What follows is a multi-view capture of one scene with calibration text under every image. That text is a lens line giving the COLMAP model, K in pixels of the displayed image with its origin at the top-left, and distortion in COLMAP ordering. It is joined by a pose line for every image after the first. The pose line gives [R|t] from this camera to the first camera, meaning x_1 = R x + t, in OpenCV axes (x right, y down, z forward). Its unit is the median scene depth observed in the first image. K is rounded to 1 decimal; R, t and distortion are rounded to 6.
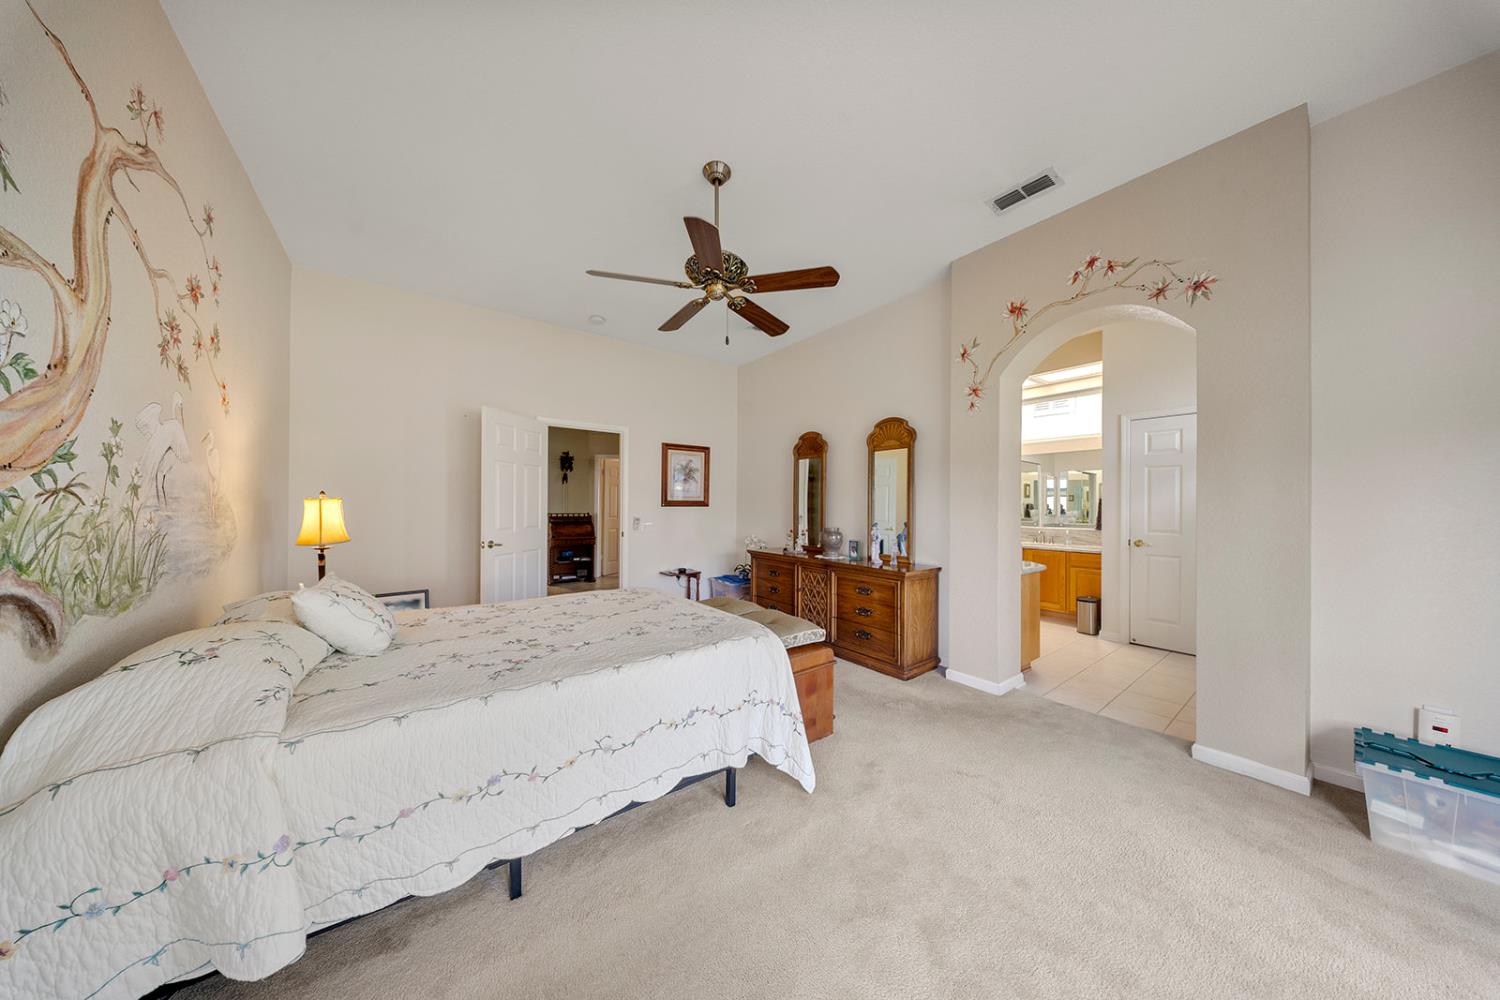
lens RADIAL K [[446.3, 0, 744.9], [0, 446.3, 501.0], [0, 0, 1]] dist [-0.000658, -0.000076]
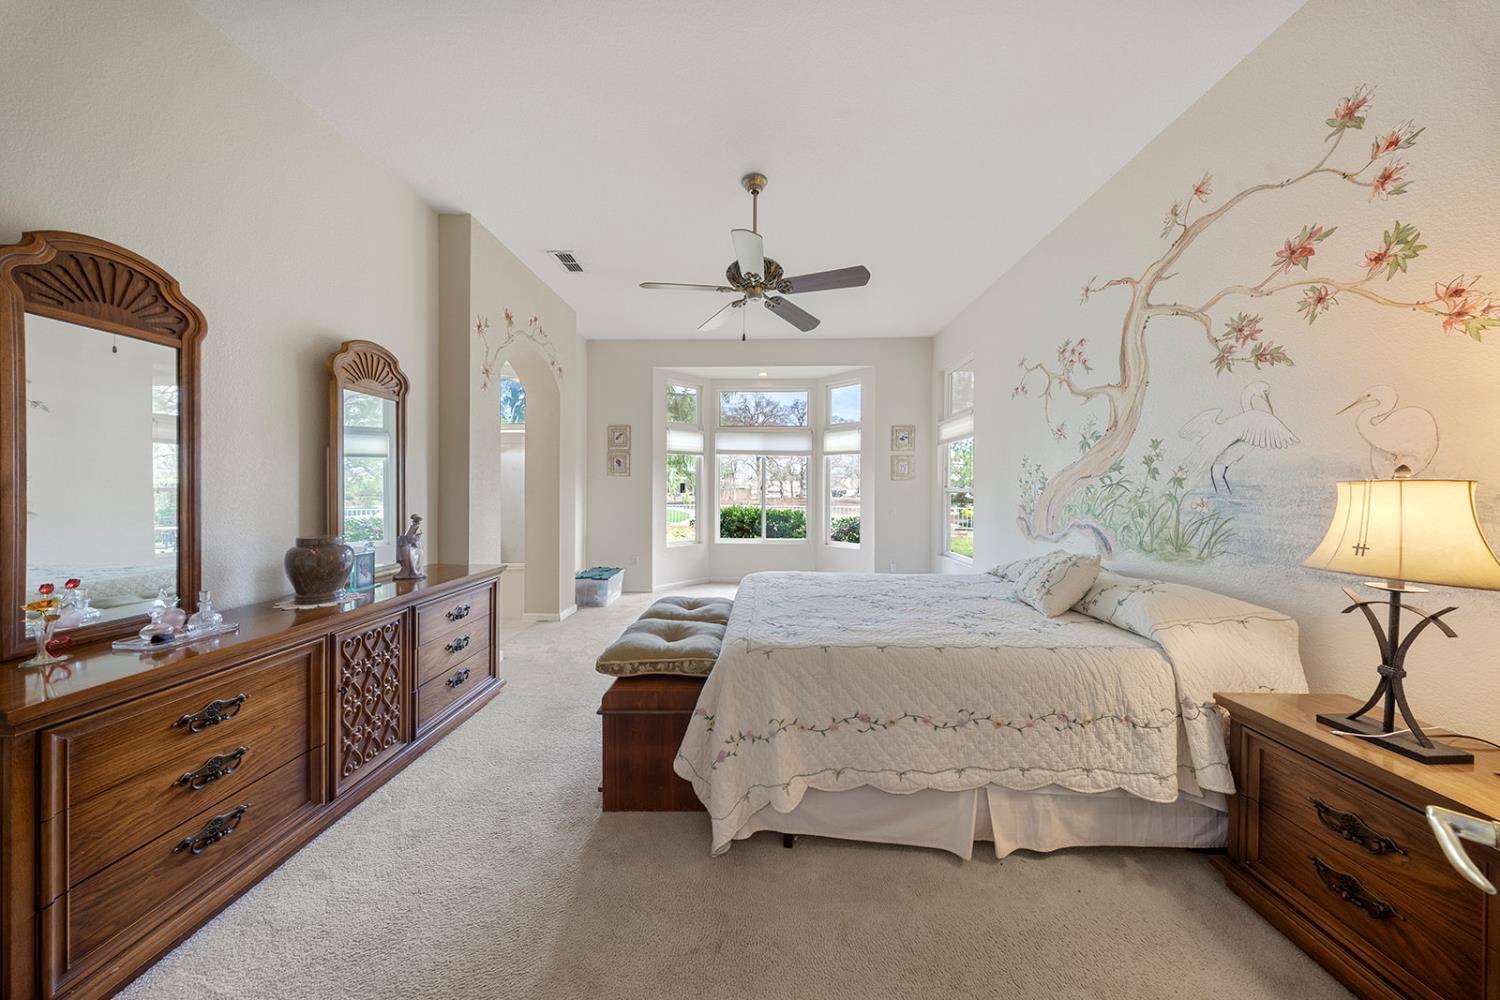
lens RADIAL K [[446.3, 0, 744.9], [0, 446.3, 501.0], [0, 0, 1]] dist [-0.000658, -0.000076]
pose [[-0.785219, -0.024252, 0.618744, -1.261201], [-0.011095, 0.999623, 0.025100, 0.018640], [-0.619119, 0.012844, -0.785192, 3.251669]]
